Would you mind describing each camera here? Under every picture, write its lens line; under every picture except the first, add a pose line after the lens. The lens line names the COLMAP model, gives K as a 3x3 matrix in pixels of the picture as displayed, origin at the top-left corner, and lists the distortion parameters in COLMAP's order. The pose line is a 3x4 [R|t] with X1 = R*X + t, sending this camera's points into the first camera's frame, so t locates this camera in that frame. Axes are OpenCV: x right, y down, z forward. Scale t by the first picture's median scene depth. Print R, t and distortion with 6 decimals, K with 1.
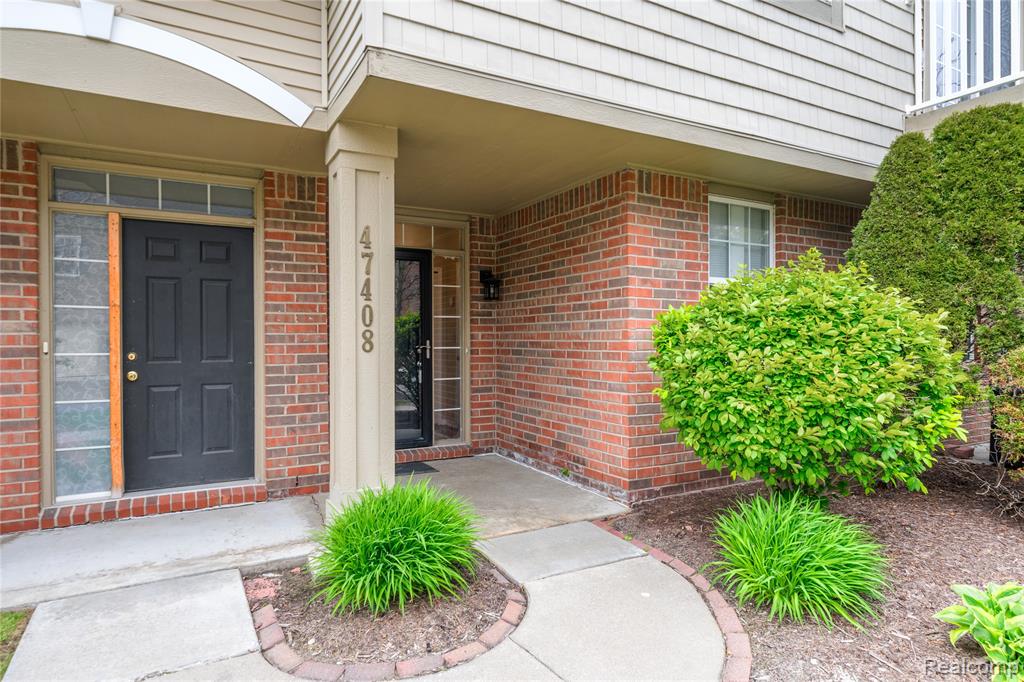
lens RADIAL K [[587.2, 0, 505.0], [0, 587.2, 343.8], [0, 0, 1]] dist [0.003487, 0.000924]
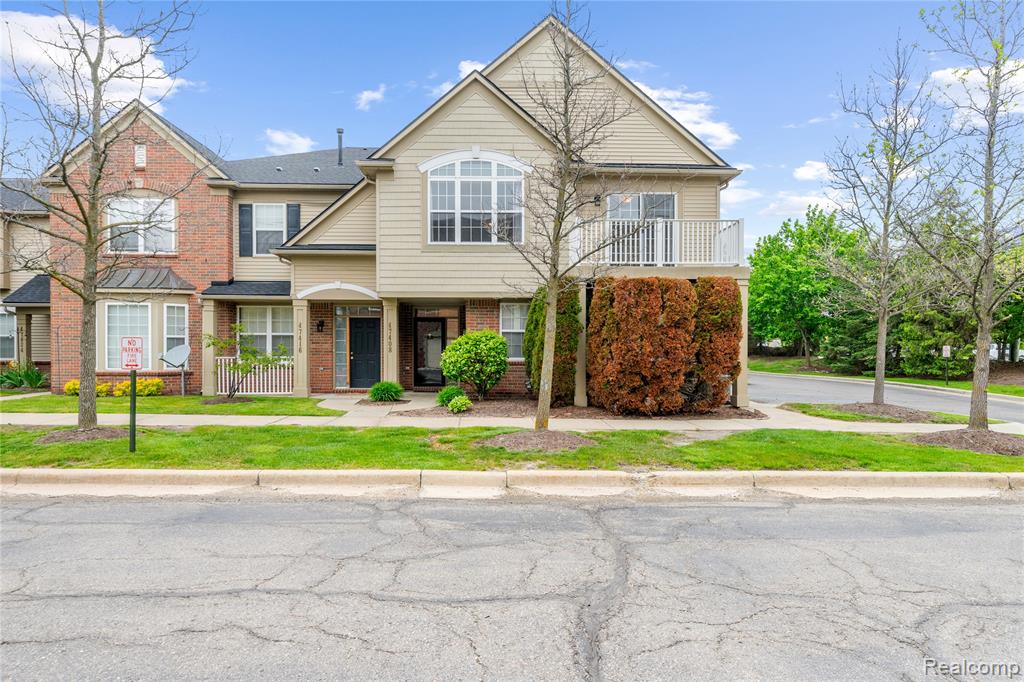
lens RADIAL K [[587.2, 0, 510.8], [0, 587.2, 349.4], [0, 0, 1]] dist [0.003487, 0.000924]
pose [[0.894797, 0.006077, -0.446432, 2.121481], [-0.008125, 0.999963, -0.002673, -0.001172], [0.446400, 0.006019, 0.894813, -2.087680]]
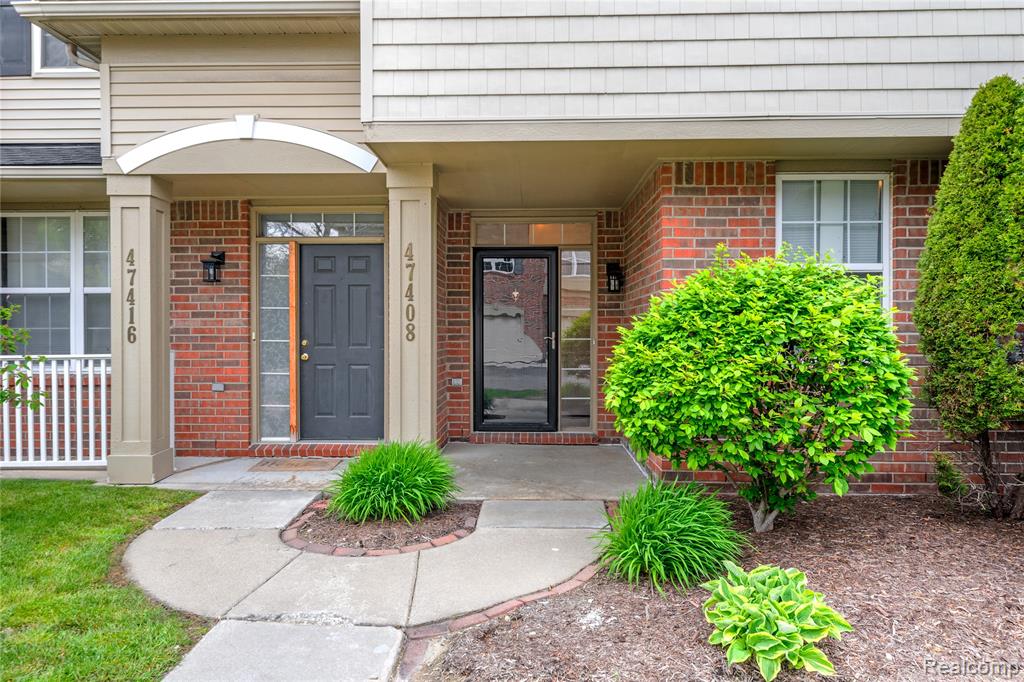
lens RADIAL K [[682.9, 0, 506.7], [0, 682.9, 338.5], [0, 0, 1]] dist [0.001641, 0.003387]
pose [[0.863847, 0.007500, -0.503698, 0.616309], [-0.005733, 0.999971, 0.005059, 0.000189], [0.503721, -0.001482, 0.863865, -0.164503]]
